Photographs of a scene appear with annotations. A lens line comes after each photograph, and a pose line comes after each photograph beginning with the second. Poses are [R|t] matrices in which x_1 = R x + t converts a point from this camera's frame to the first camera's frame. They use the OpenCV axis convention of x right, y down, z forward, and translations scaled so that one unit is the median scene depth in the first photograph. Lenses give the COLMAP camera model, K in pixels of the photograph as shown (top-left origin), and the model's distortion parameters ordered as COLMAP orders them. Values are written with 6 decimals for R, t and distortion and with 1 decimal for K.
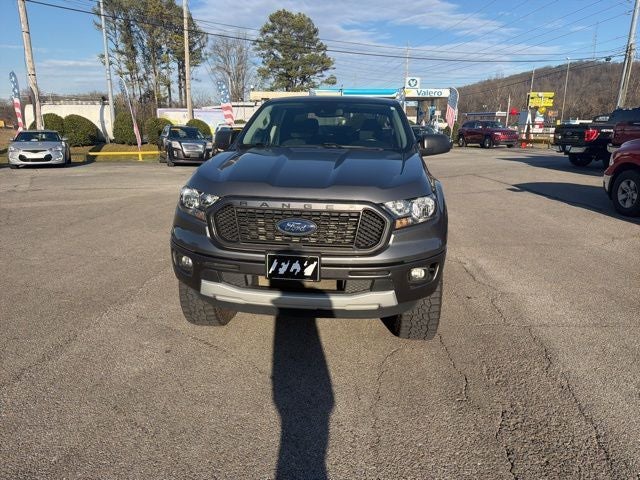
lens RADIAL K [[447.7, 0, 322.1], [0, 447.7, 243.4], [0, 0, 1]] dist [0.032039, -0.039971]
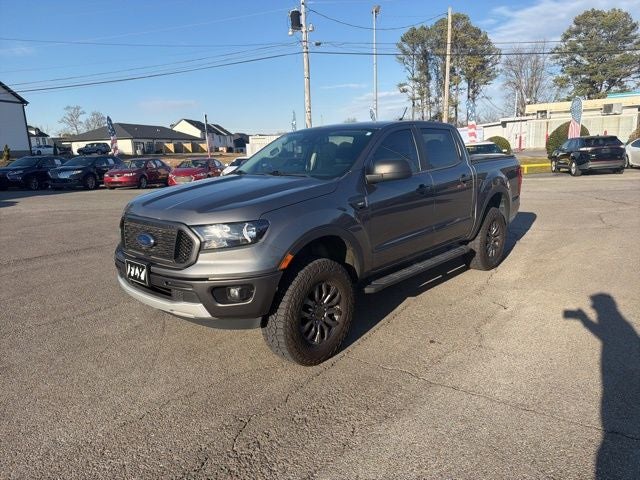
lens RADIAL K [[447.7, 0, 322.5], [0, 447.7, 243.9], [0, 0, 1]] dist [0.032039, -0.039971]
pose [[0.815474, 0.081217, -0.573067, 0.099197], [-0.102933, 0.994673, -0.005506, -0.006555], [0.569567, 0.063478, 0.819490, 0.023475]]
